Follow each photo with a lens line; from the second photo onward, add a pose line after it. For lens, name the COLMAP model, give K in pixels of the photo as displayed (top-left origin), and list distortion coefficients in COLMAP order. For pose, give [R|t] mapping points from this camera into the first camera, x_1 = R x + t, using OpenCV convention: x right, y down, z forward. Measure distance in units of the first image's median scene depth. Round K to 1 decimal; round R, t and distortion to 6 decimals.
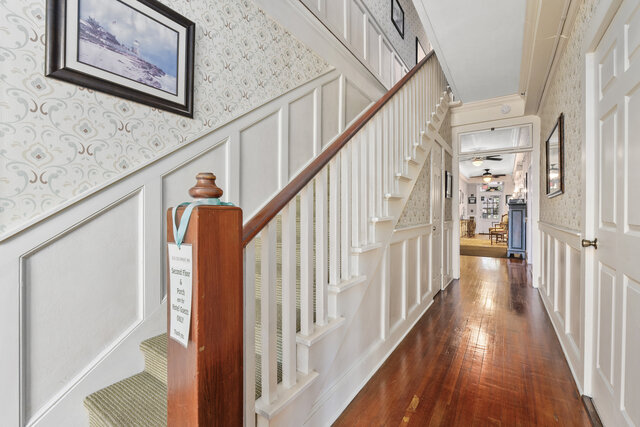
lens RADIAL K [[290.3, 0, 317.9], [0, 290.3, 211.0], [0, 0, 1]] dist [-0.016647, 0.007881]
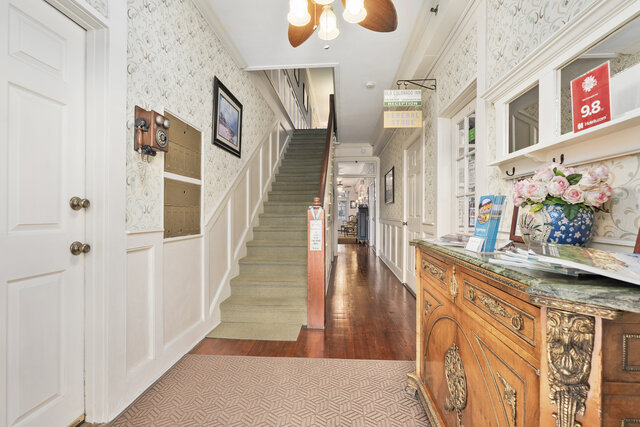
lens RADIAL K [[290.3, 0, 317.9], [0, 290.3, 211.0], [0, 0, 1]] dist [-0.016647, 0.007881]
pose [[0.879356, 0.005884, 0.476129, -0.427691], [-0.002112, 0.999962, -0.008457, 0.010069], [-0.476160, 0.006431, 0.879335, -0.398085]]
